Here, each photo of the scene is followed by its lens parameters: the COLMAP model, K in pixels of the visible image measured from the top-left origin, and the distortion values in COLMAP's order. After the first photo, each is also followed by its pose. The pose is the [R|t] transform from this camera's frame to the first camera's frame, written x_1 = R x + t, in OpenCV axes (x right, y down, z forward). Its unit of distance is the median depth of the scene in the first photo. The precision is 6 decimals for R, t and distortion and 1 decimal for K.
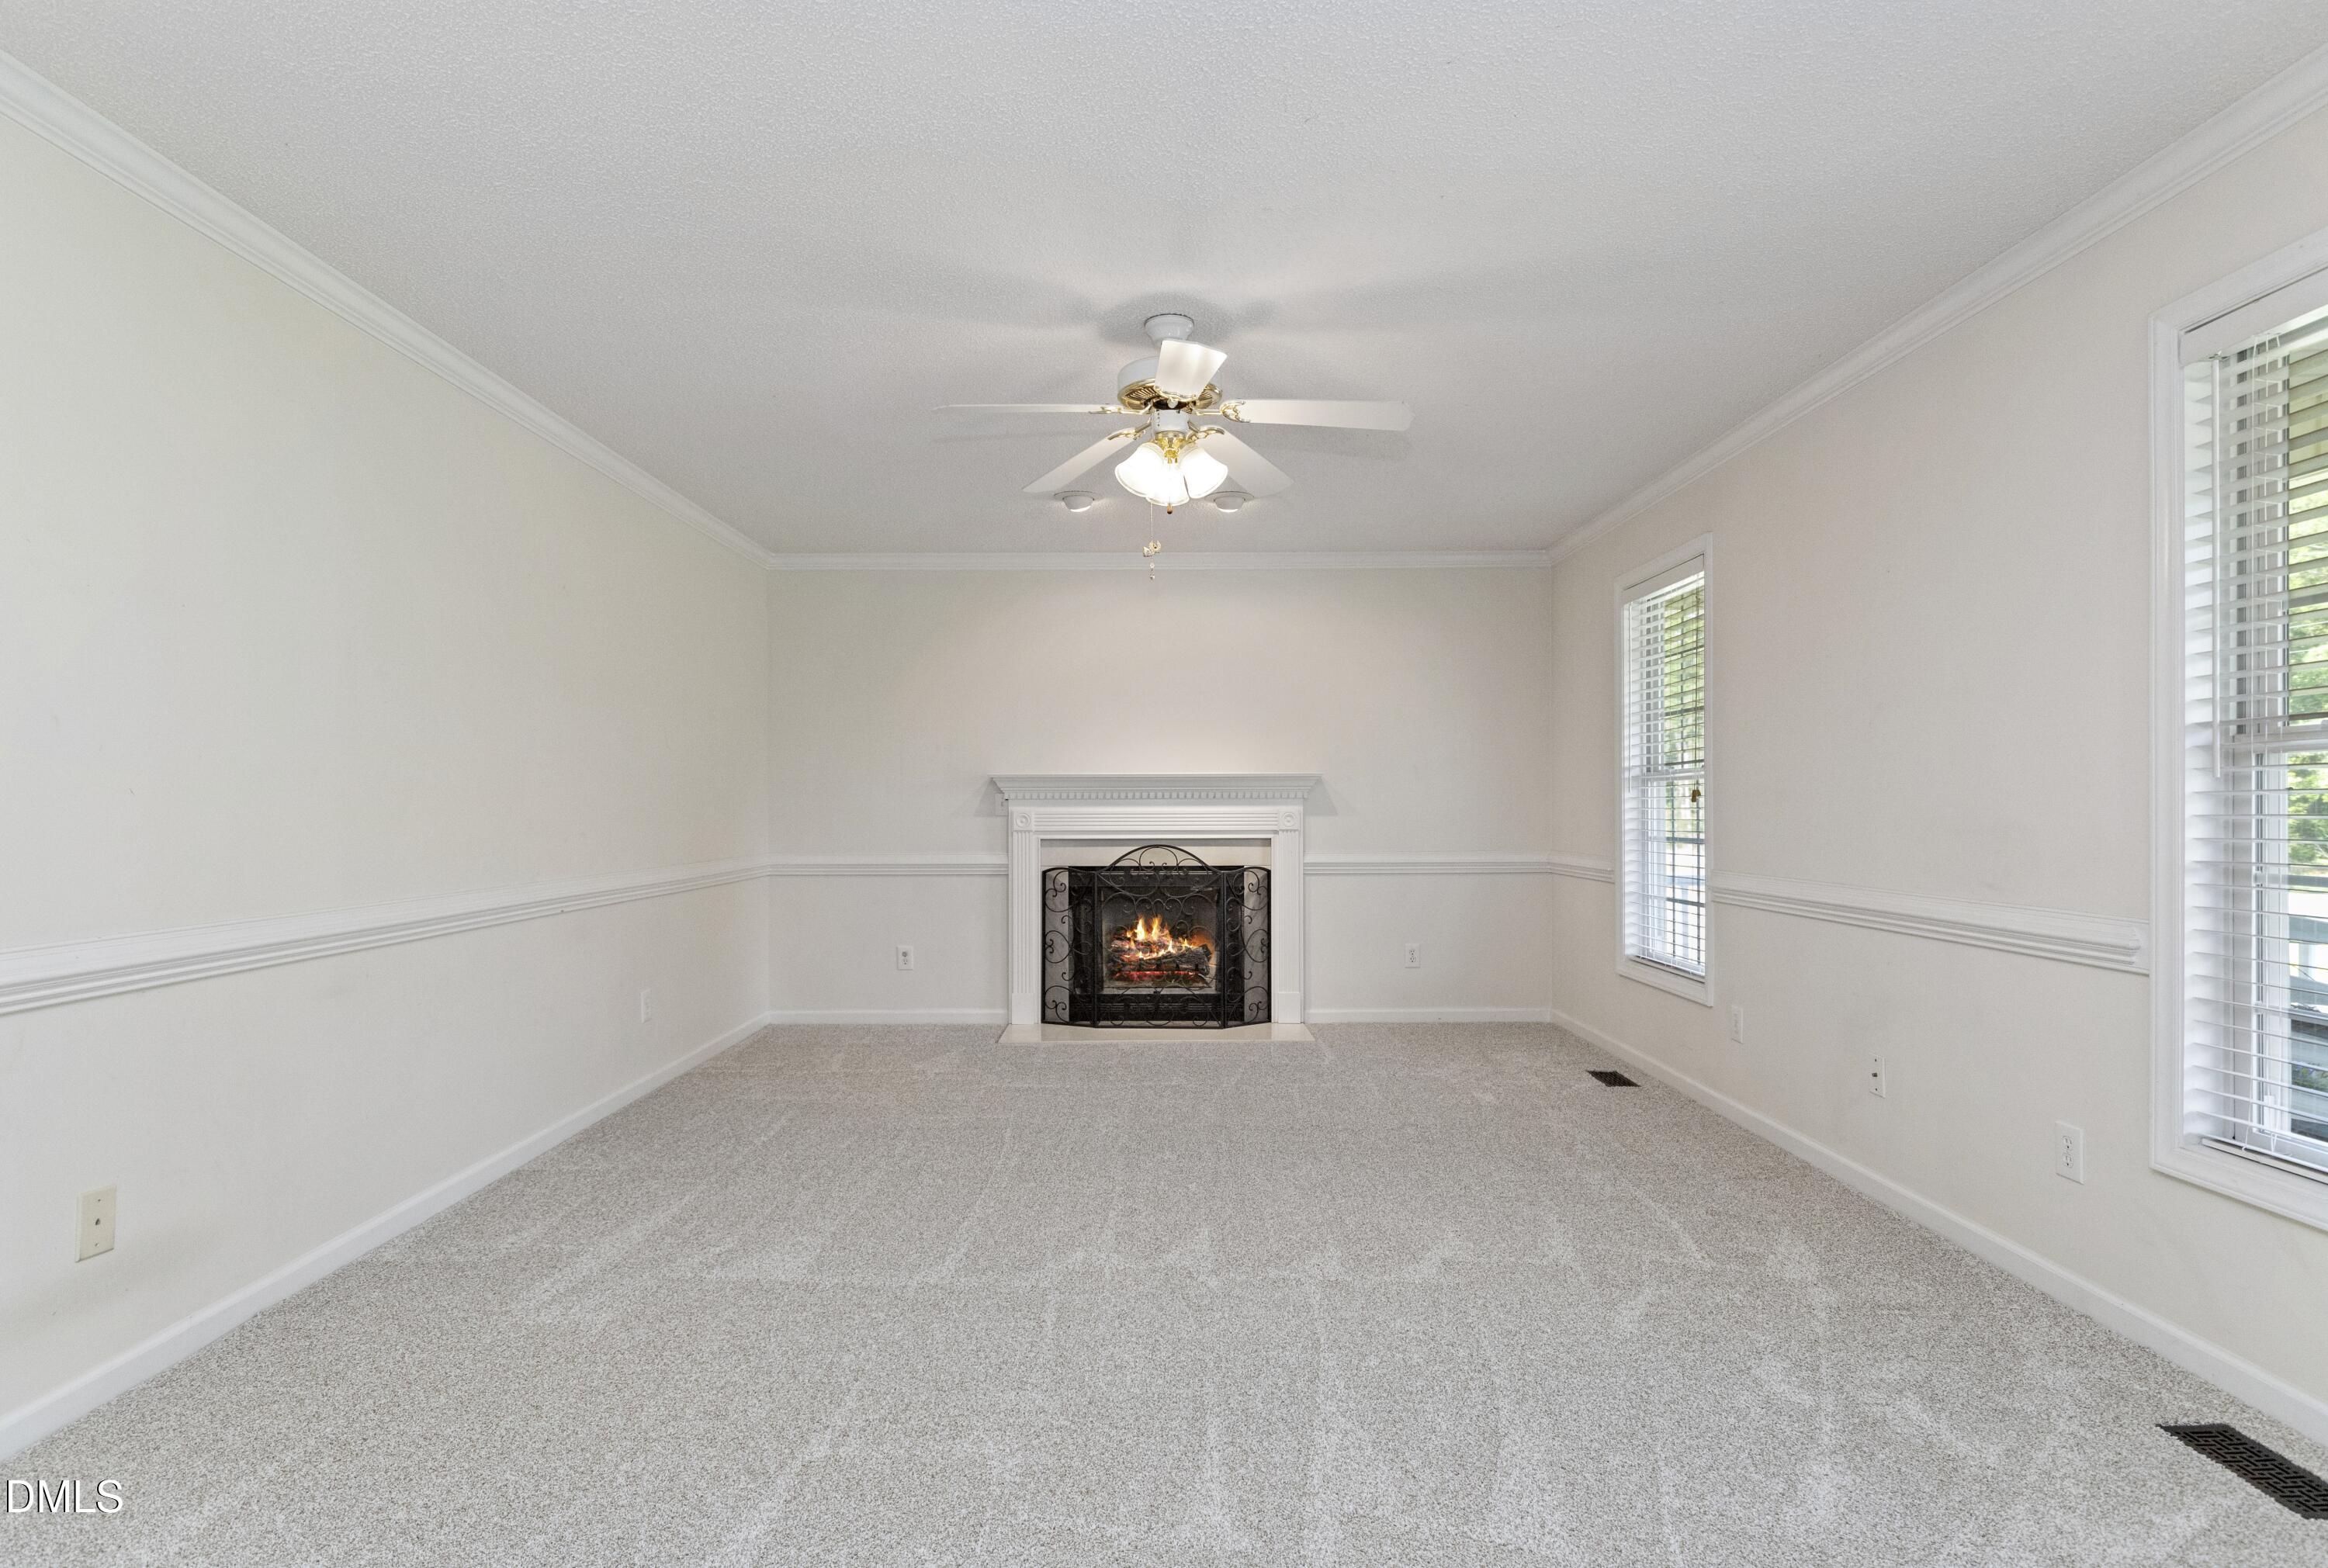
lens RADIAL K [[1148.4, 0, 1164.7], [0, 1148.4, 804.7], [0, 0, 1]] dist [0.001309, -0.001166]
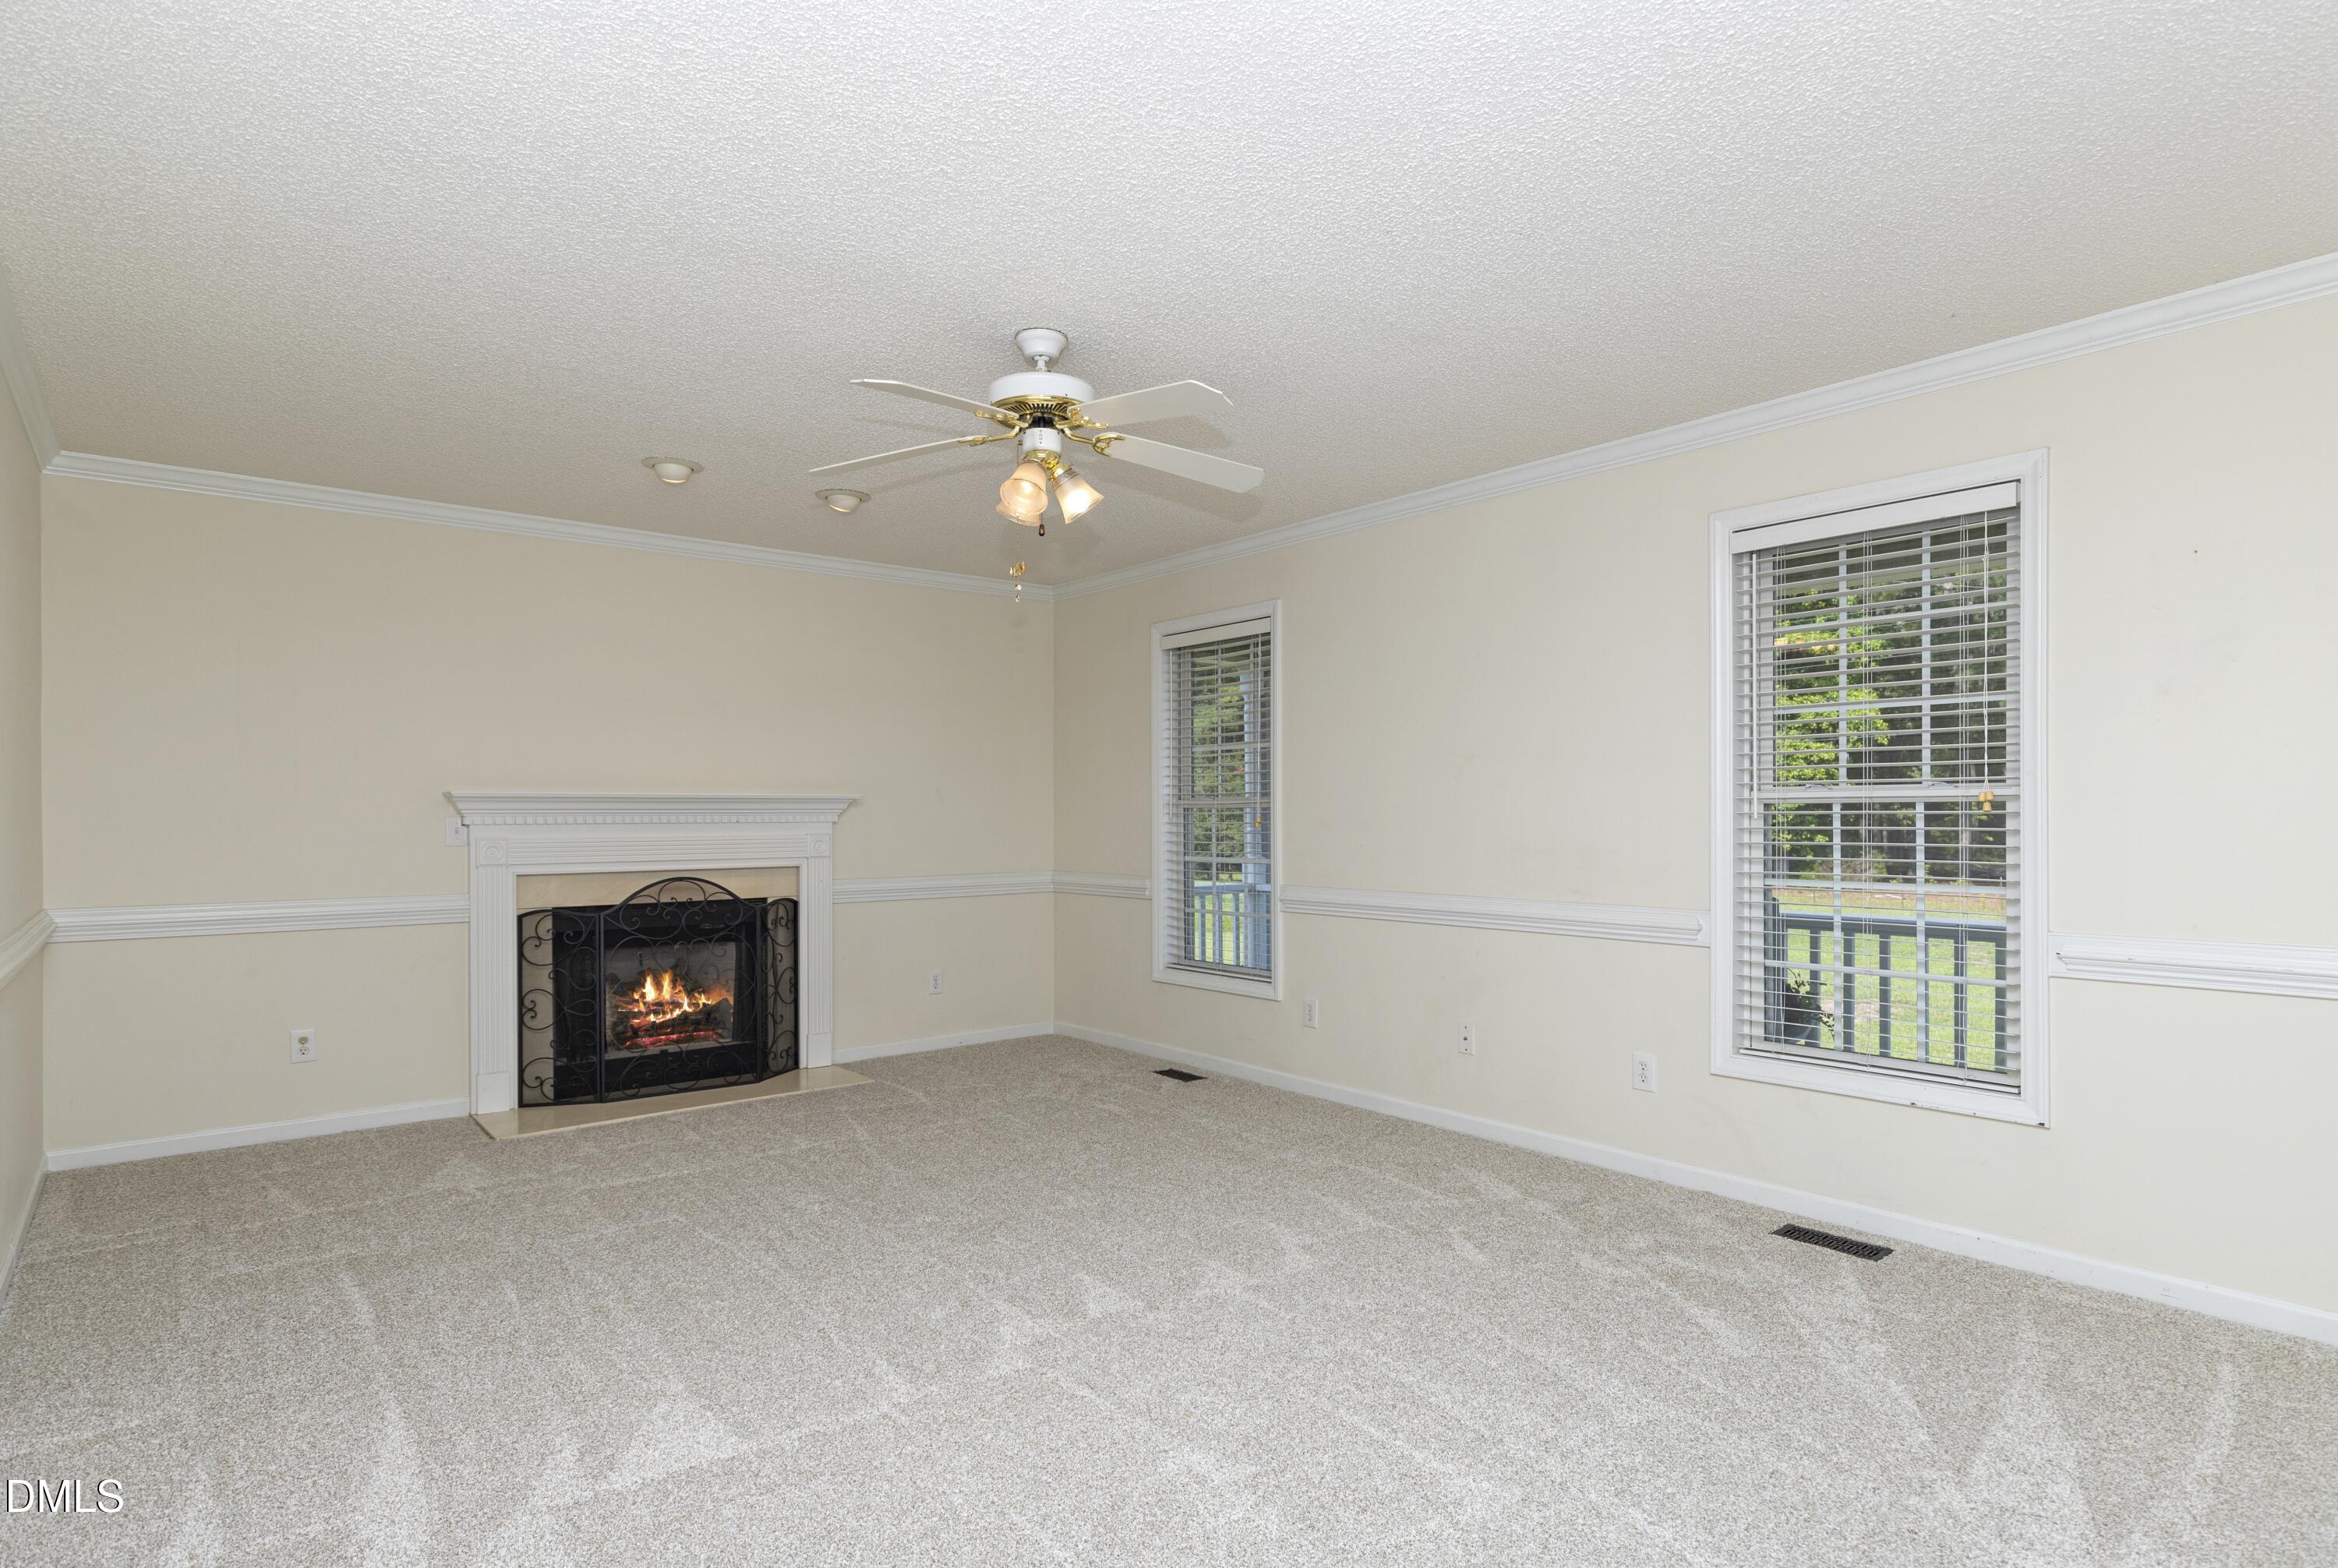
lens RADIAL K [[1203.2, 0, 1157.5], [0, 1203.2, 818.7], [0, 0, 1]] dist [0.003039, -0.000733]
pose [[0.786906, -0.003621, 0.617062, -0.278058], [0.001793, 0.999992, 0.003582, -0.011322], [-0.617070, -0.001712, 0.786907, 0.077991]]
